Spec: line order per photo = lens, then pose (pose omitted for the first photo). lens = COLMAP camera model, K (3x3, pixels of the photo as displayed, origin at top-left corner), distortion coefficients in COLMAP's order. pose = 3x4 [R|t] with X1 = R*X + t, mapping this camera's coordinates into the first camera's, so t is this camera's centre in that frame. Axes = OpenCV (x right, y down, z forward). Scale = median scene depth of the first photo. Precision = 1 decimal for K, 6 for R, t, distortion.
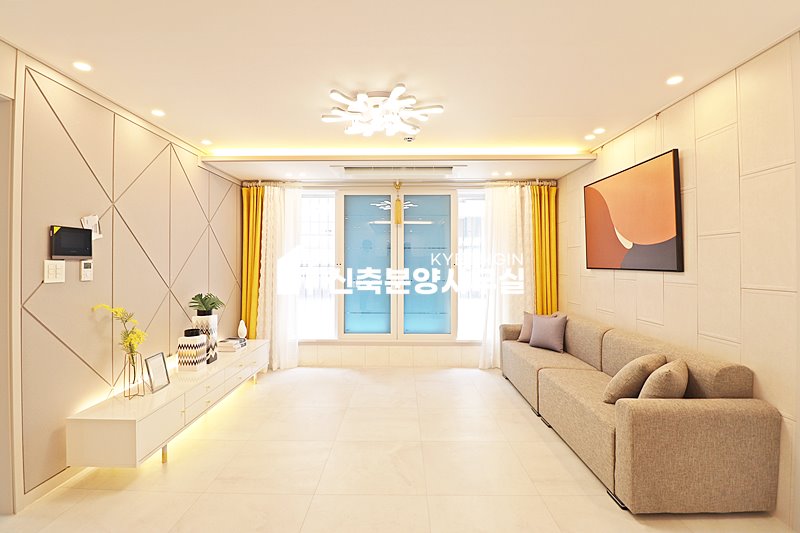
lens RADIAL K [[372.8, 0, 397.5], [0, 372.8, 260.1], [0, 0, 1]] dist [-0.003704, -0.012009]
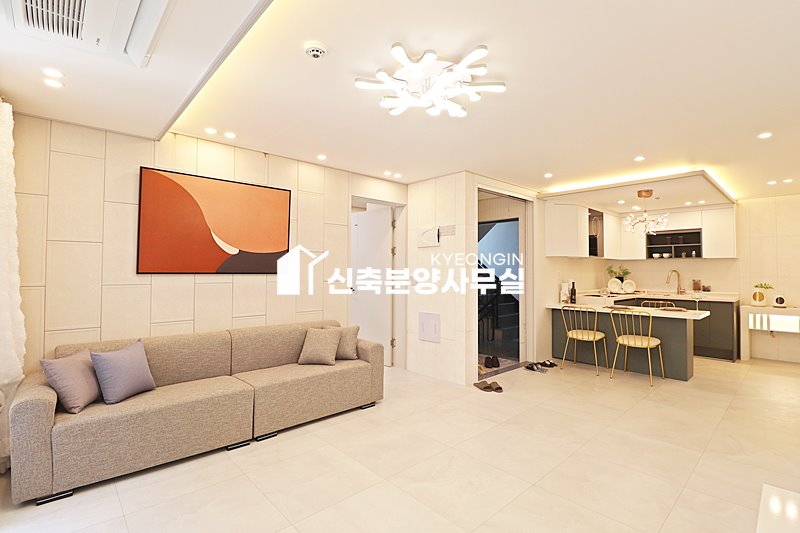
lens RADIAL K [[372.8, 0, 394.1], [0, 372.8, 260.8], [0, 0, 1]] dist [-0.003704, -0.012009]
pose [[-0.680497, 0.015866, 0.732579, -0.359358], [-0.010015, 0.999471, -0.030948, 0.012794], [-0.732682, -0.028397, -0.679978, 0.992039]]
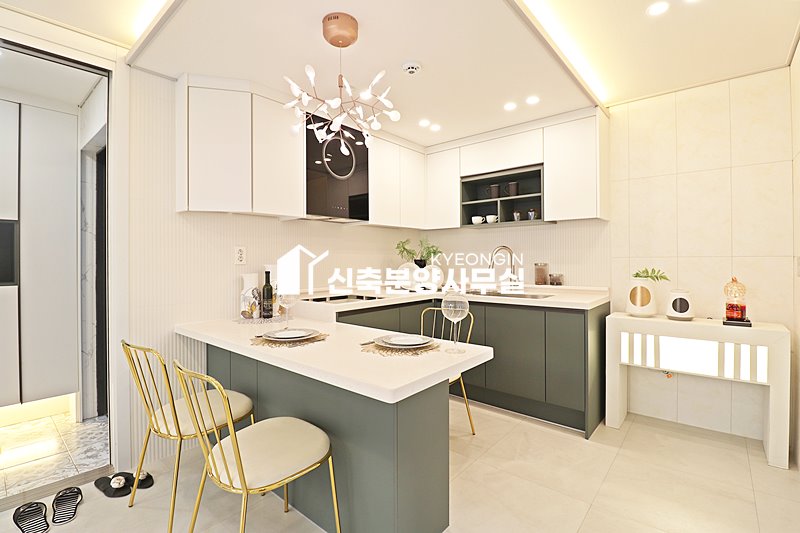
lens RADIAL K [[372.8, 0, 398.2], [0, 372.8, 259.1], [0, 0, 1]] dist [-0.003704, -0.012009]
pose [[-0.774173, 0.004674, 0.632957, -0.365480], [0.001572, 0.999984, -0.005461, 0.024829], [-0.632972, -0.003233, -0.774168, -0.035032]]
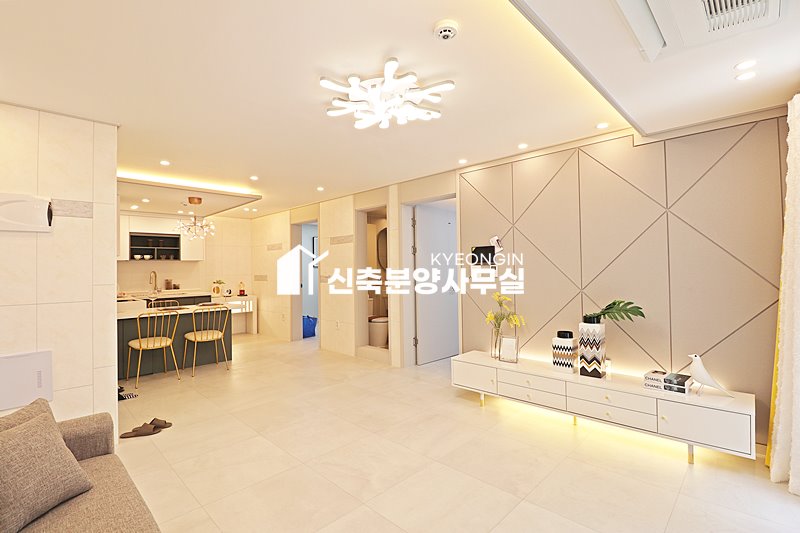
lens RADIAL K [[372.8, 0, 402.1], [0, 372.8, 261.7], [0, 0, 1]] dist [-0.003704, -0.012009]
pose [[-0.688593, -0.003391, -0.725141, 0.351416], [0.018971, 0.999563, -0.022689, 0.008931], [0.724900, -0.029380, -0.688227, 1.006038]]
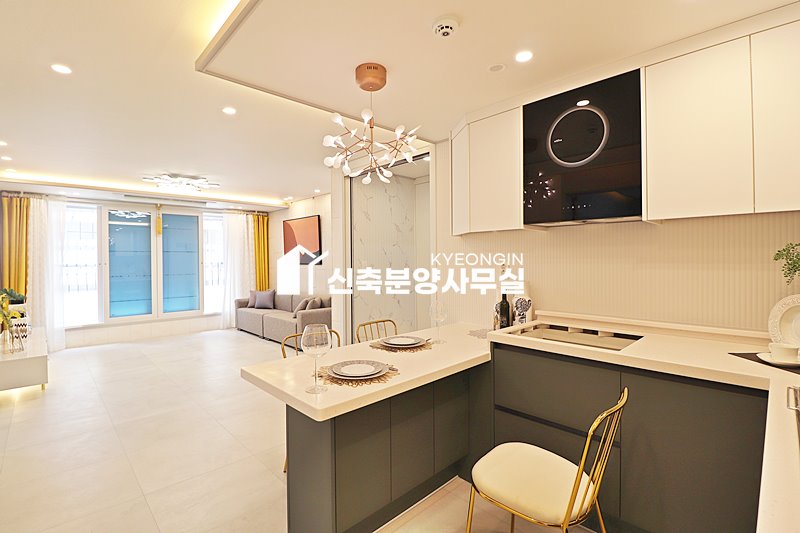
lens RADIAL K [[372.8, 0, 396.9], [0, 372.8, 262.1], [0, 0, 1]] dist [-0.003704, -0.012009]
pose [[0.714493, -0.012595, 0.699529, -0.359518], [0.005097, 0.999905, 0.012796, -0.007366], [-0.699624, -0.005577, 0.714489, -0.662700]]
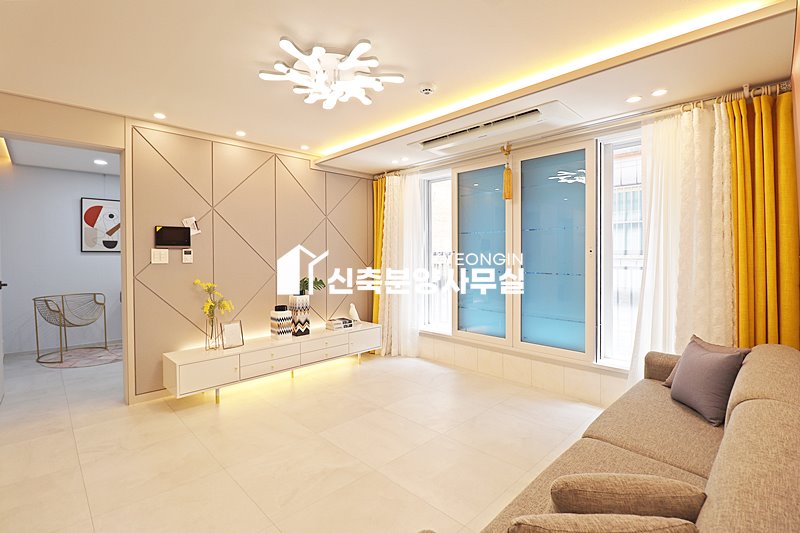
lens RADIAL K [[372.8, 0, 392.4], [0, 372.8, 258.7], [0, 0, 1]] dist [-0.003704, -0.012009]
pose [[0.703051, 0.006238, -0.711112, 0.412991], [0.008638, 0.999813, 0.017311, 0.011361], [0.711087, -0.018313, 0.702865, 0.297482]]
